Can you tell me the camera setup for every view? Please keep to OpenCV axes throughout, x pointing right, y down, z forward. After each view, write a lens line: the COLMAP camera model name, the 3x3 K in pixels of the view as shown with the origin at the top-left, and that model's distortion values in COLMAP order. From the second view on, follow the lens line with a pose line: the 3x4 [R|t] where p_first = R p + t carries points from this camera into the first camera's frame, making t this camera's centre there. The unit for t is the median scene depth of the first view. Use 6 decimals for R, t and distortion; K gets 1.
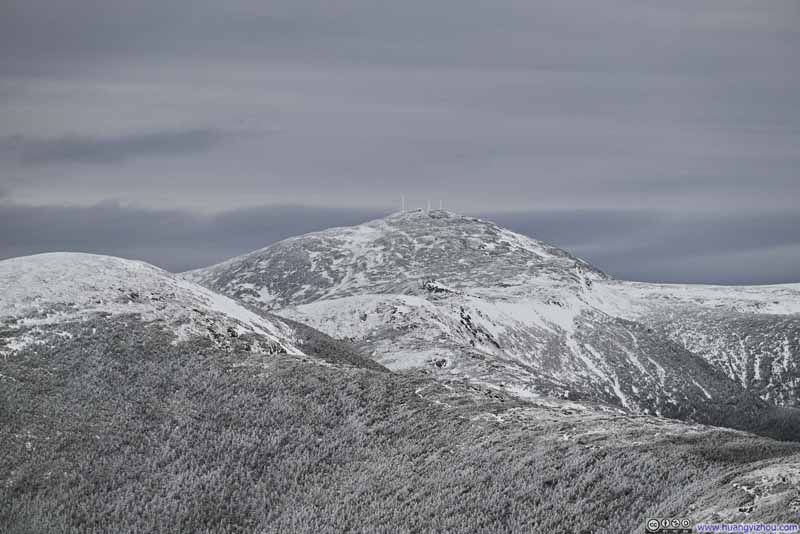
lens RADIAL K [[2790.3, 0, 400.0], [0, 2790.3, 267.0], [0, 0, 1]] dist [-0.022183, 0.744910]
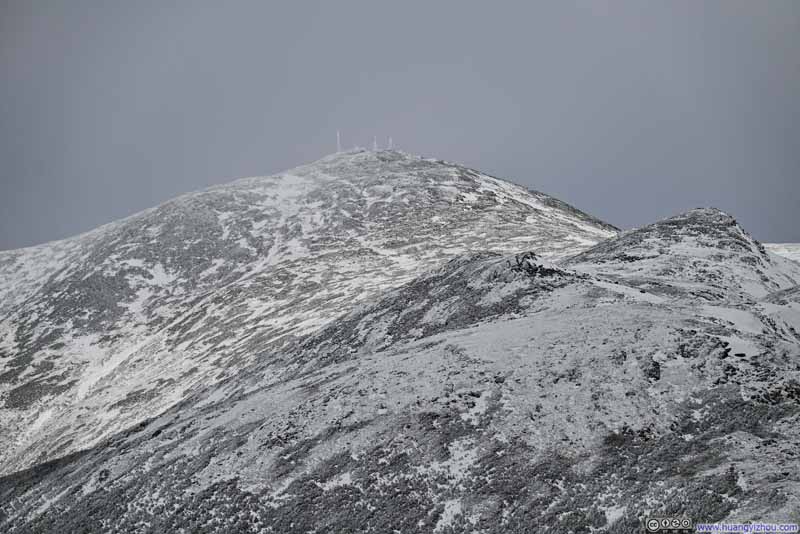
lens RADIAL K [[2790.3, 0, 400.0], [0, 2790.3, 267.0], [0, 0, 1]] dist [-0.022183, 0.744910]
pose [[0.997355, -0.028631, 0.066803, -0.034610], [0.027612, 0.999489, 0.016119, -0.001651], [-0.067231, -0.014232, 0.997636, 0.291312]]
